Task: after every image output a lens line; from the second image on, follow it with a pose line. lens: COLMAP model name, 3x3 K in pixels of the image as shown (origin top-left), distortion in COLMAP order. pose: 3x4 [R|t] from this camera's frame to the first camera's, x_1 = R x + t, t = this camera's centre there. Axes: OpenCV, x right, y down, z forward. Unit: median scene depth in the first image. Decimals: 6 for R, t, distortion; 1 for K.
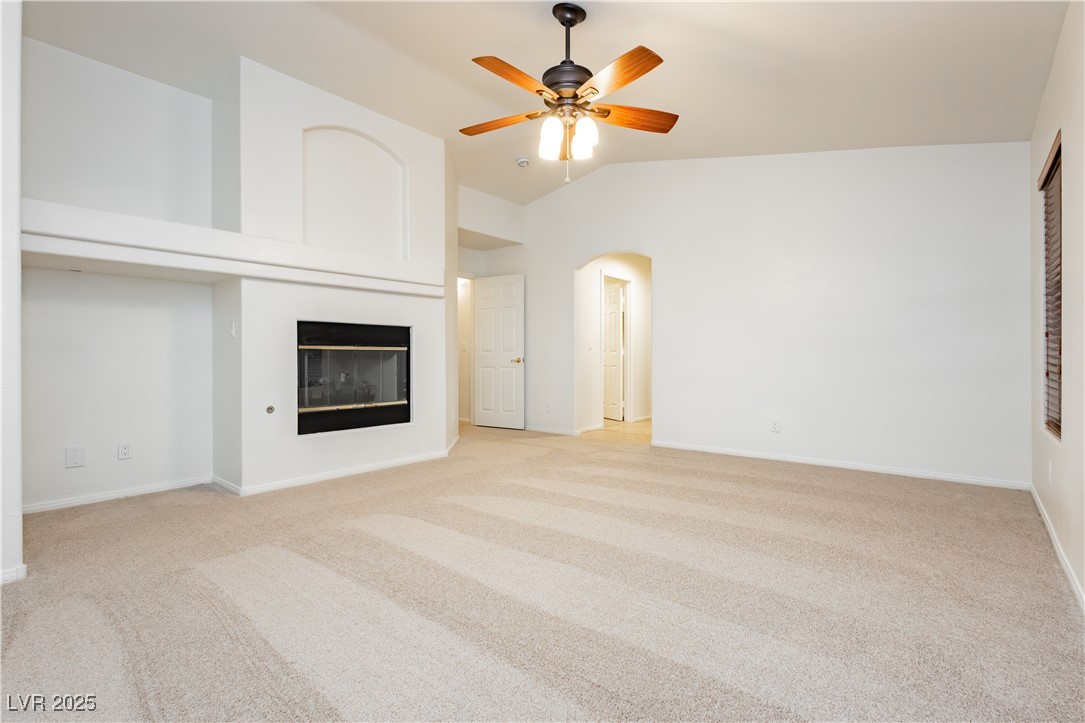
lens RADIAL K [[498.9, 0, 542.4], [0, 498.9, 357.7], [0, 0, 1]] dist [0.000532, 0.000046]
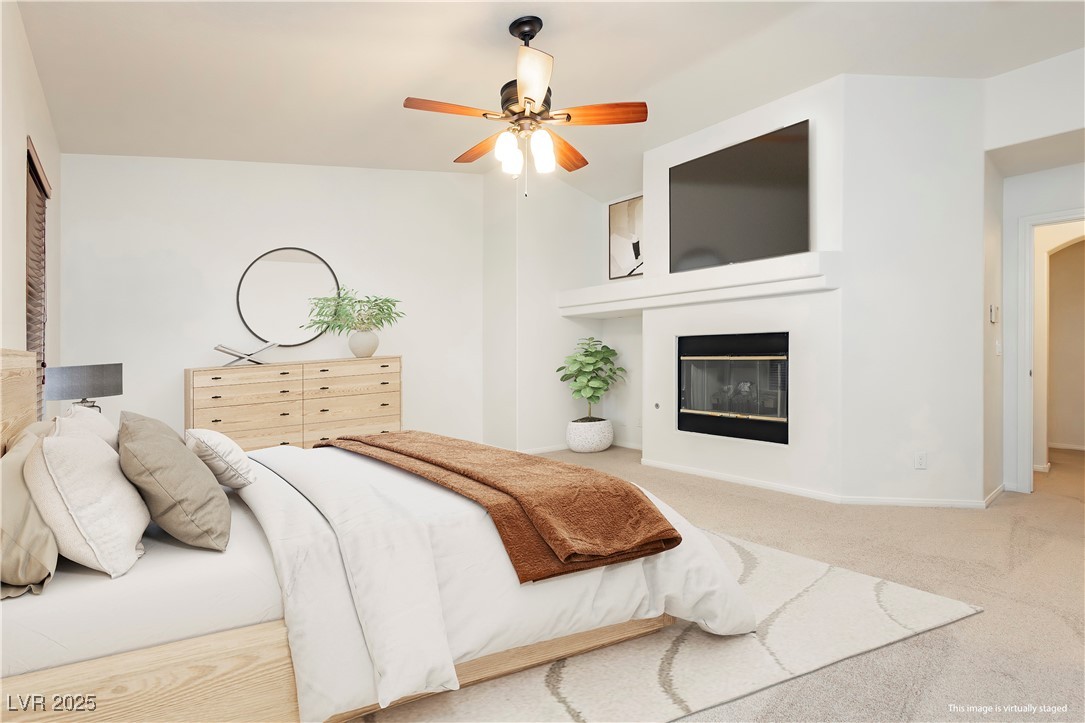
lens RADIAL K [[498.9, 0, 542.4], [0, 498.9, 361.8], [0, 0, 1]] dist [0.000532, 0.000046]
pose [[-0.157545, -0.000939, -0.987511, 0.683185], [-0.008847, 0.999961, 0.000460, -0.008605], [0.987472, 0.008809, -0.157547, 0.768895]]
